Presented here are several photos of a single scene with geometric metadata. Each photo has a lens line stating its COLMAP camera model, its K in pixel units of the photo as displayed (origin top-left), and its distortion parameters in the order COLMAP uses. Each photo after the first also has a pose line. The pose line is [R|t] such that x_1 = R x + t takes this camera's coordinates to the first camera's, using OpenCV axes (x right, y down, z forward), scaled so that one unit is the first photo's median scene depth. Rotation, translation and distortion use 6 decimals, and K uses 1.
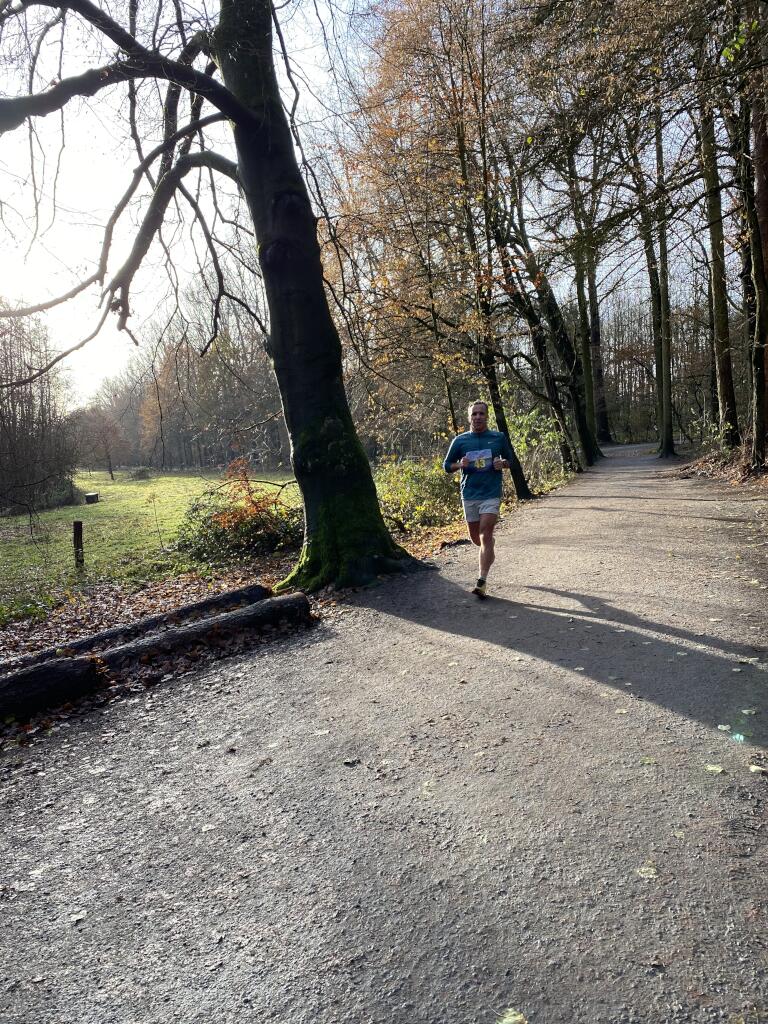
lens RADIAL K [[776.5, 0, 384.0], [0, 776.5, 512.0], [0, 0, 1]] dist [0.048423, -0.002579]
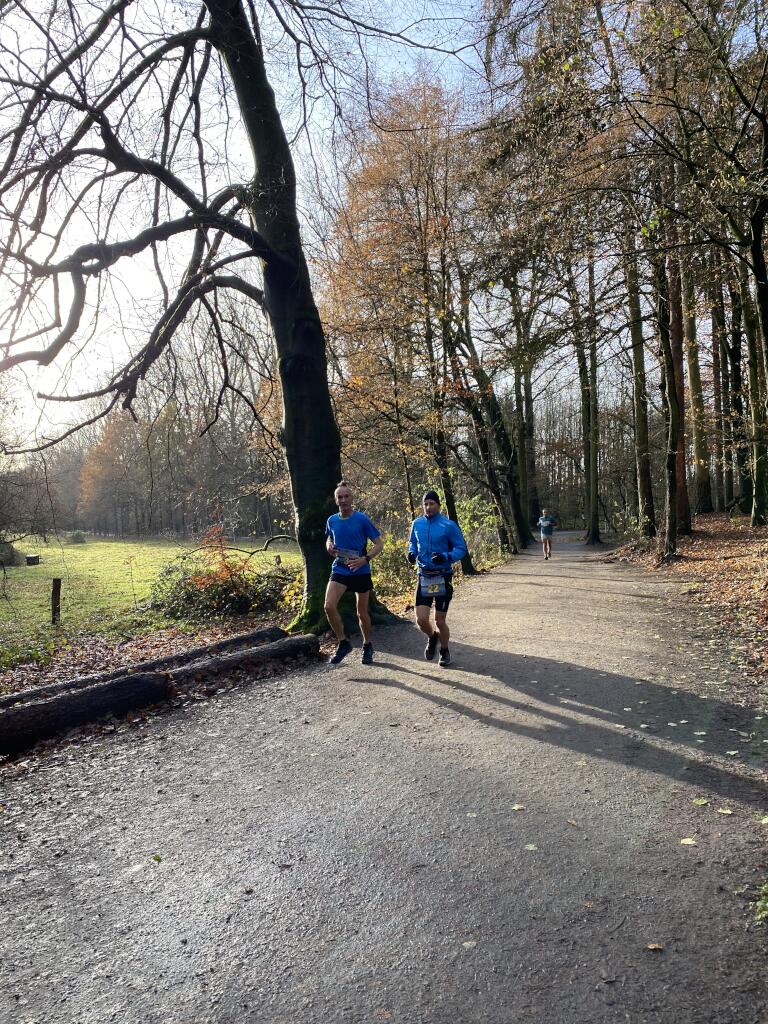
lens RADIAL K [[776.1, 0, 385.6], [0, 776.1, 521.6], [0, 0, 1]] dist [0.129989, 0.000313]
pose [[0.995082, 0.047718, 0.086799, -0.041898], [-0.040080, 0.995340, -0.087705, 0.010869], [-0.090579, 0.083795, 0.992358, -0.113578]]
